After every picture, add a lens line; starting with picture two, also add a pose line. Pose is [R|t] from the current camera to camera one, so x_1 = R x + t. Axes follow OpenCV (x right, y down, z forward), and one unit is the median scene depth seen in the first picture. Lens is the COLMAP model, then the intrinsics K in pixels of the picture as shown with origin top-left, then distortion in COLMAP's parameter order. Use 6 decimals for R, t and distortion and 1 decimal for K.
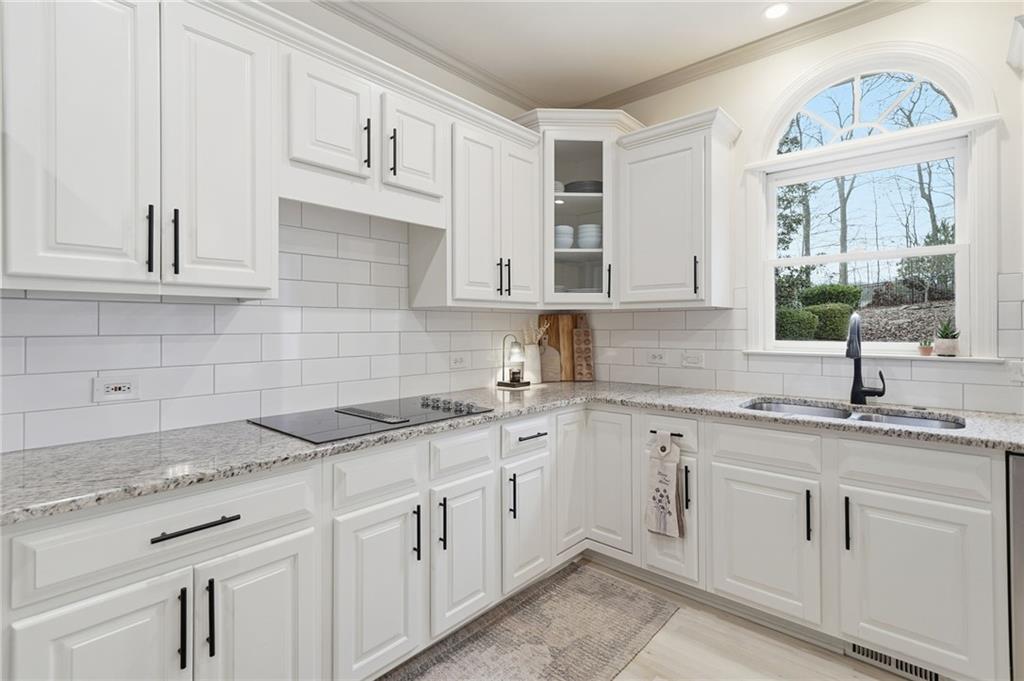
lens RADIAL K [[498.4, 0, 510.2], [0, 498.4, 331.3], [0, 0, 1]] dist [-0.000355, 0.000095]
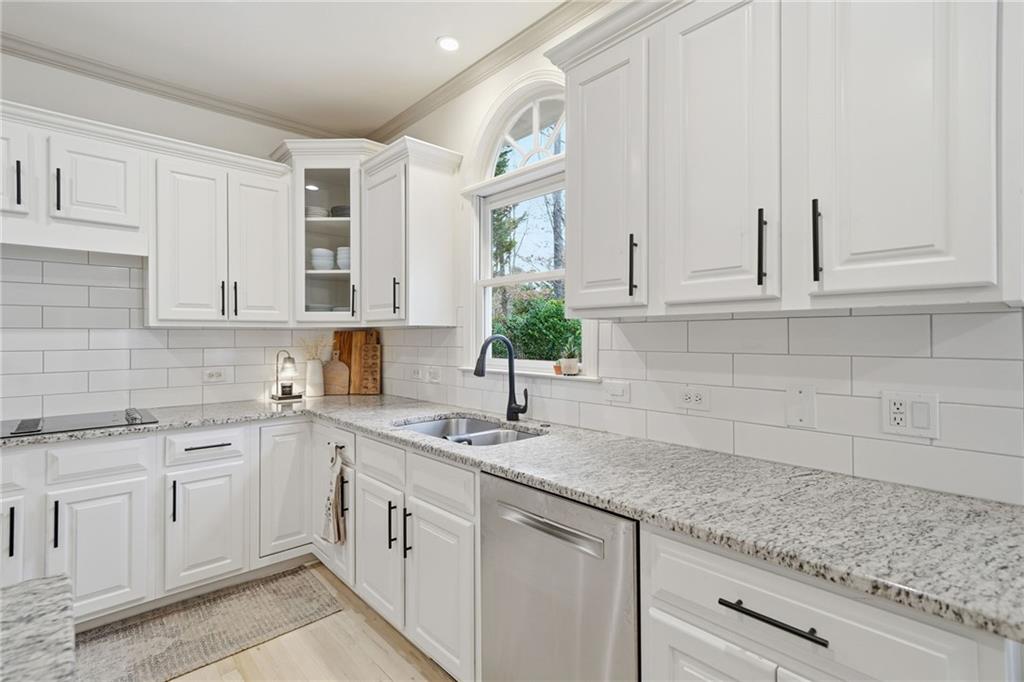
lens RADIAL K [[496.1, 0, 512.0], [0, 496.1, 341.0], [0, 0, 1]] dist [0.013109, 0.000071]
pose [[0.996918, 0.000031, -0.078446, 0.685095], [0.000040, 1.000000, 0.000902, -0.017634], [0.078446, -0.000902, 0.996918, -0.028670]]
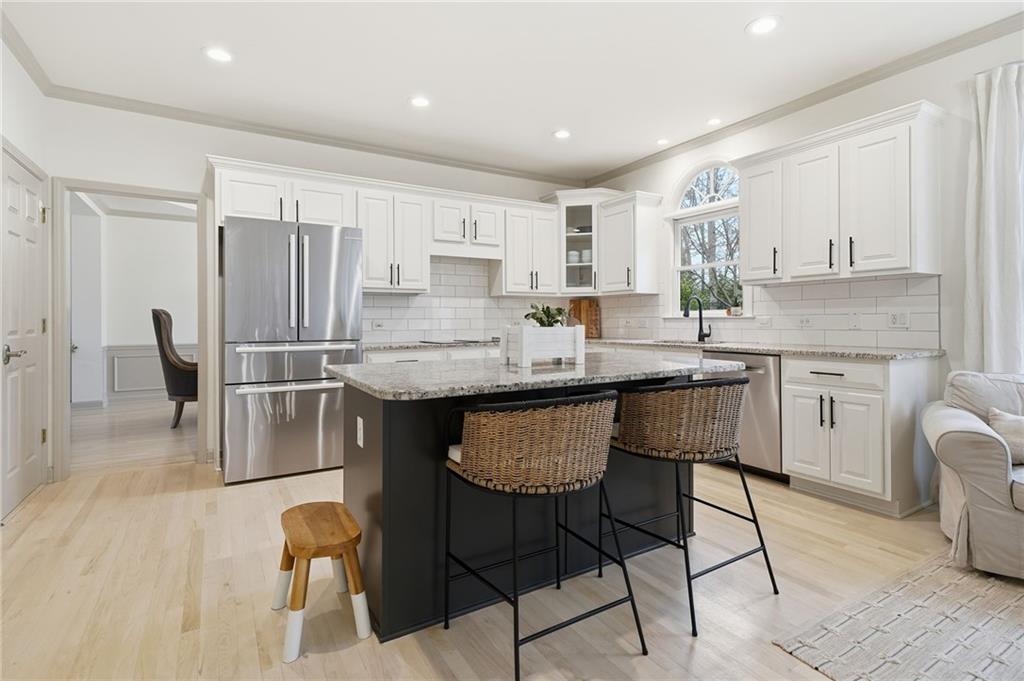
lens RADIAL K [[492.9, 0, 513.4], [0, 492.9, 324.2], [0, 0, 1]] dist [-0.000169, -0.000066]
pose [[0.959043, -0.000969, -0.283259, 0.474345], [0.001415, 0.999998, 0.001367, 0.065493], [0.283258, -0.001712, 0.959042, -0.937828]]
